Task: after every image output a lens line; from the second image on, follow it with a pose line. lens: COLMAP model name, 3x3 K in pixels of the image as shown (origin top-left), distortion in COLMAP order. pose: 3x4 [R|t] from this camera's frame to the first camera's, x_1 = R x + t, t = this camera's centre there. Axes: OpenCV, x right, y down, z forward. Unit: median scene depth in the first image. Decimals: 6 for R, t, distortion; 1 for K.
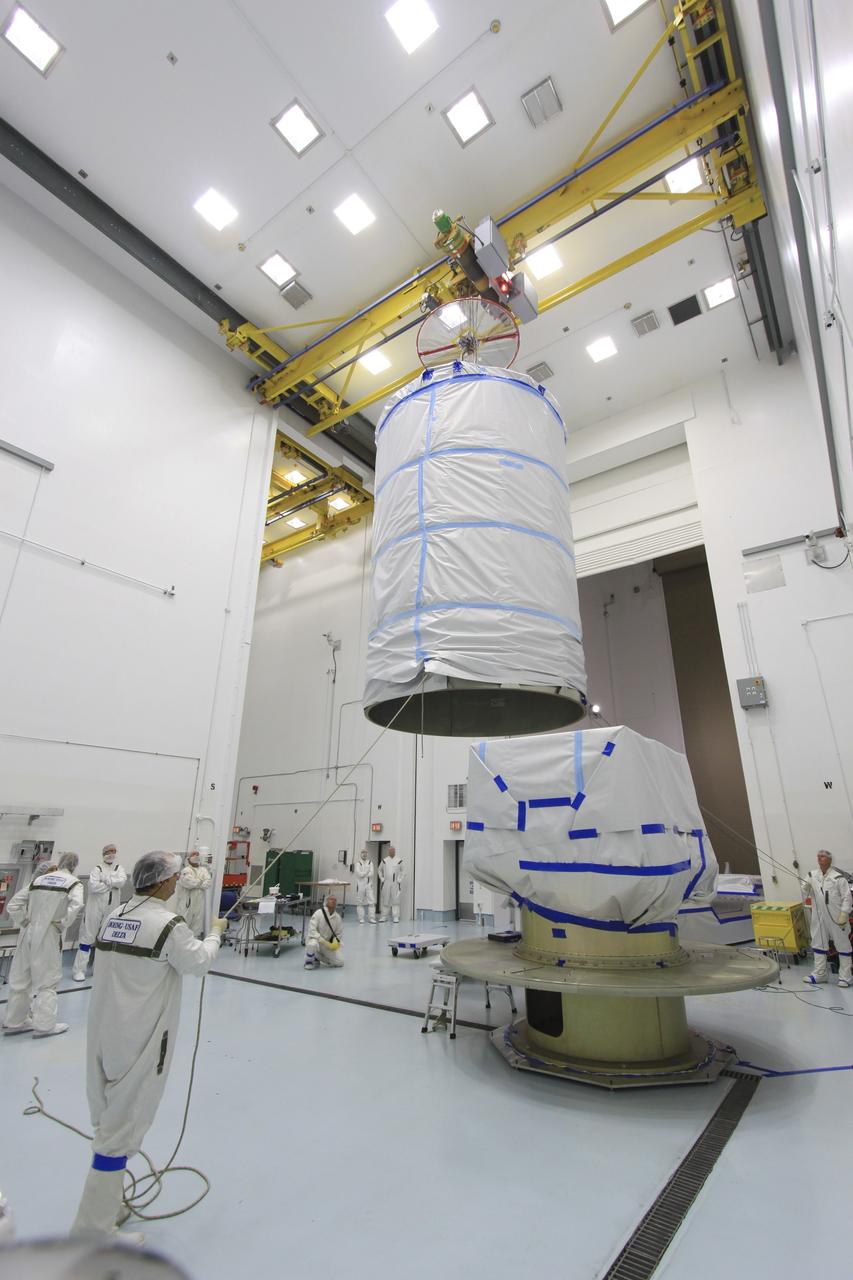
lens RADIAL K [[590.8, 0, 440.7], [0, 590.8, 630.3], [0, 0, 1]] dist [-0.012057, 0.000131]
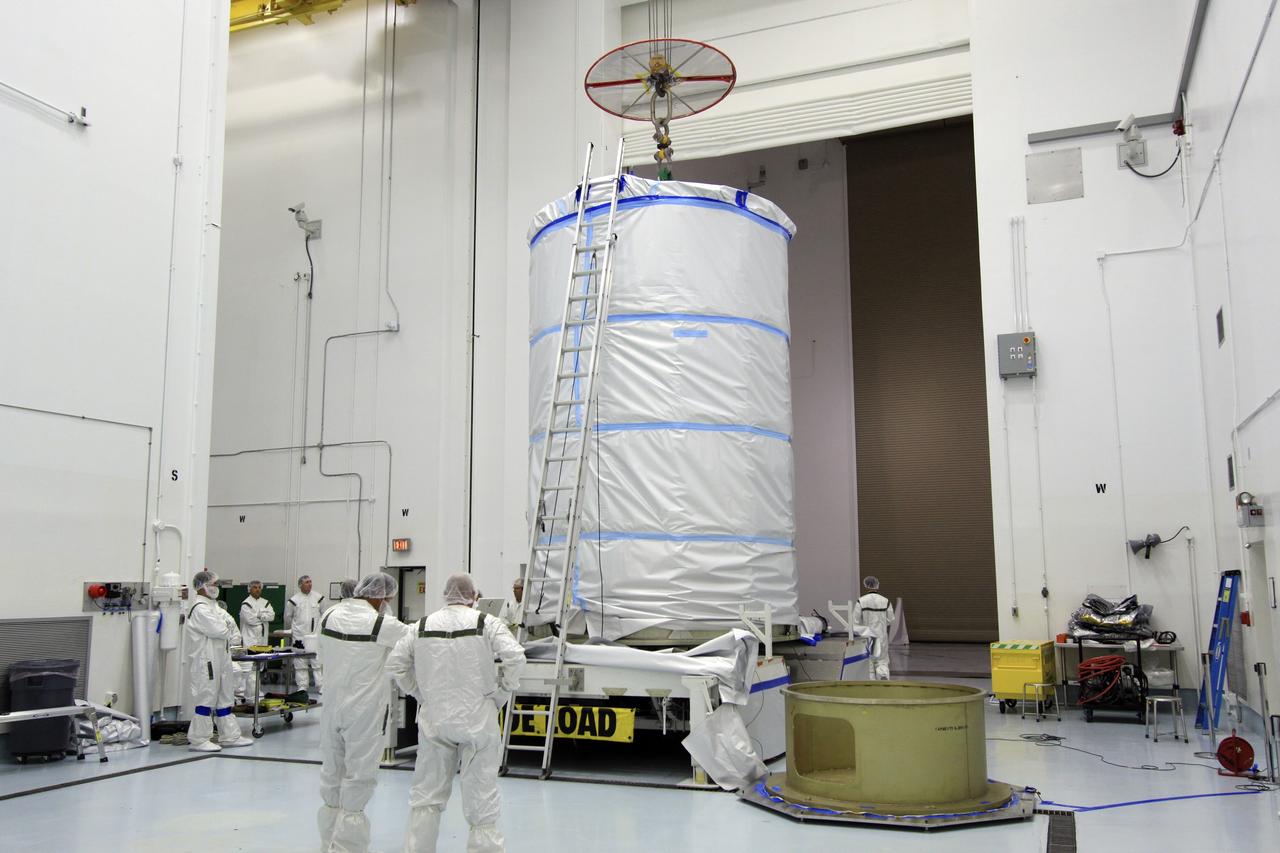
lens RADIAL K [[1065.1, 0, 643.0], [0, 1065.1, 440.1], [0, 0, 1]] dist [-0.012077, 0.056102]
pose [[0.970866, 0.024665, 0.238351, -0.183765], [-0.075632, 0.975385, 0.207132, -0.020518], [-0.227375, -0.219124, 0.948834, -0.092630]]
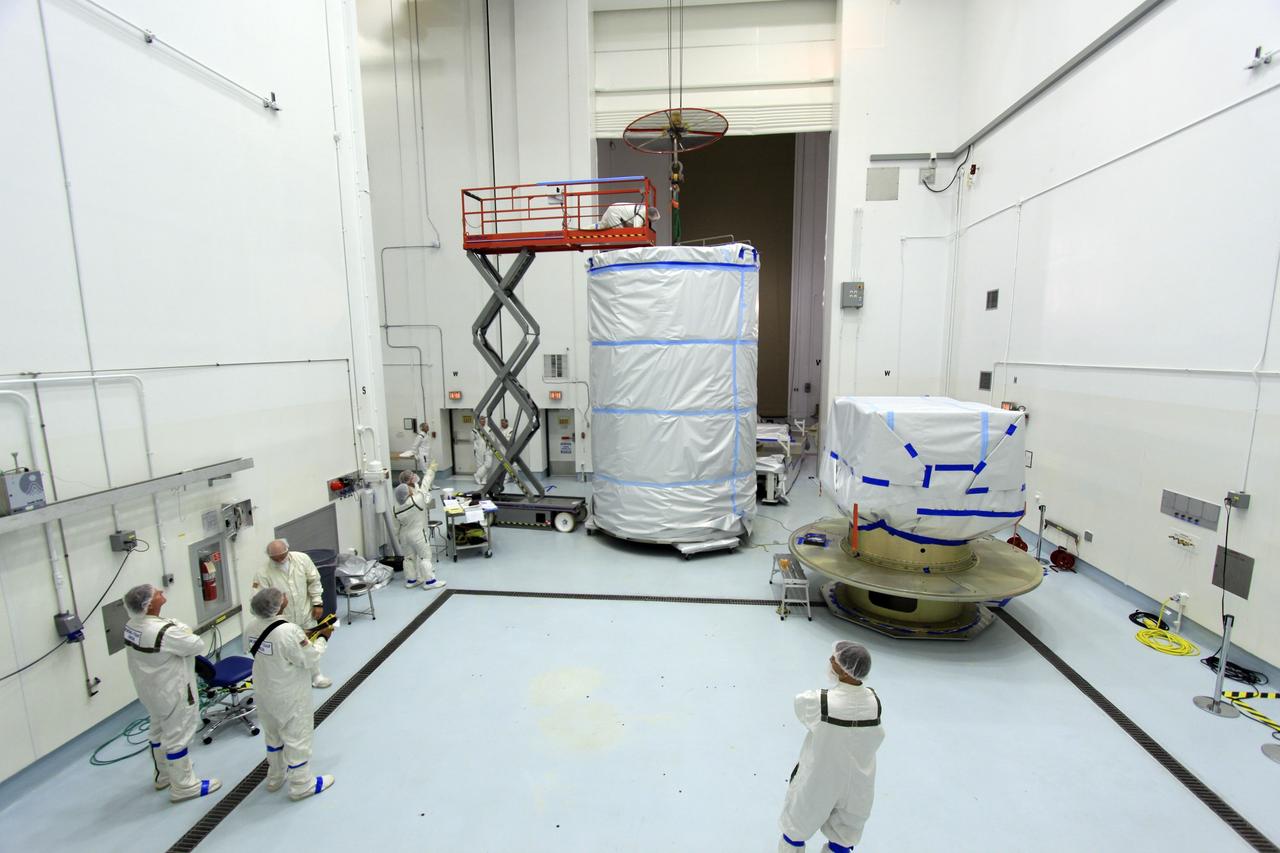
lens RADIAL K [[587.5, 0, 644.6], [0, 587.5, 442.3], [0, 0, 1]] dist [-0.008982, 0.000114]
pose [[0.864252, -0.086454, 0.495575, -0.445096], [-0.166706, 0.880239, 0.444283, -0.088306], [-0.474635, -0.466588, 0.746336, 0.183744]]
